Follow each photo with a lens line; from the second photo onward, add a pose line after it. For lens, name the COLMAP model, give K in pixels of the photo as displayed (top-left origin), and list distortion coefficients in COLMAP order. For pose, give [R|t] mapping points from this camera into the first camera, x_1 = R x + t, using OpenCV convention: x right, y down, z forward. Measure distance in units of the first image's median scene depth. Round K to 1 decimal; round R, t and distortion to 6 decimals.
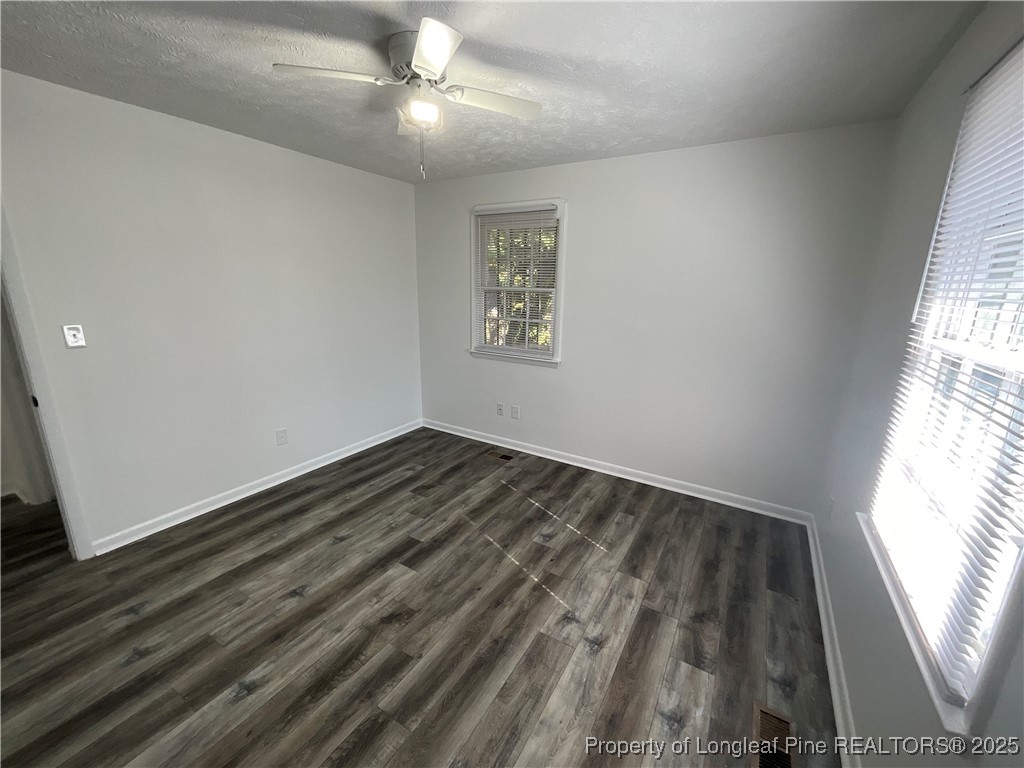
lens RADIAL K [[413.7, 0, 512.0], [0, 413.7, 384.0], [0, 0, 1]] dist [0.000681, 0.000118]
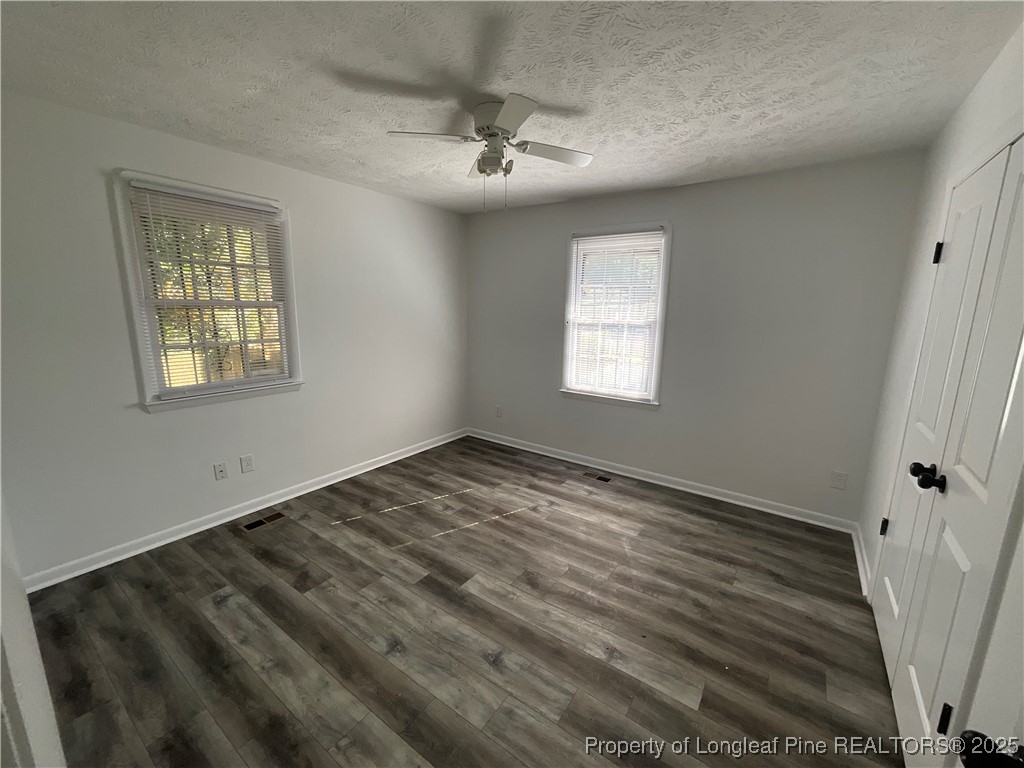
lens RADIAL K [[413.7, 0, 512.0], [0, 413.7, 384.0], [0, 0, 1]] dist [0.000681, 0.000118]
pose [[0.073960, -0.204970, 0.975970, -0.994385], [0.224589, 0.956933, 0.183952, -0.152753], [-0.971643, 0.205587, 0.116809, 0.602807]]
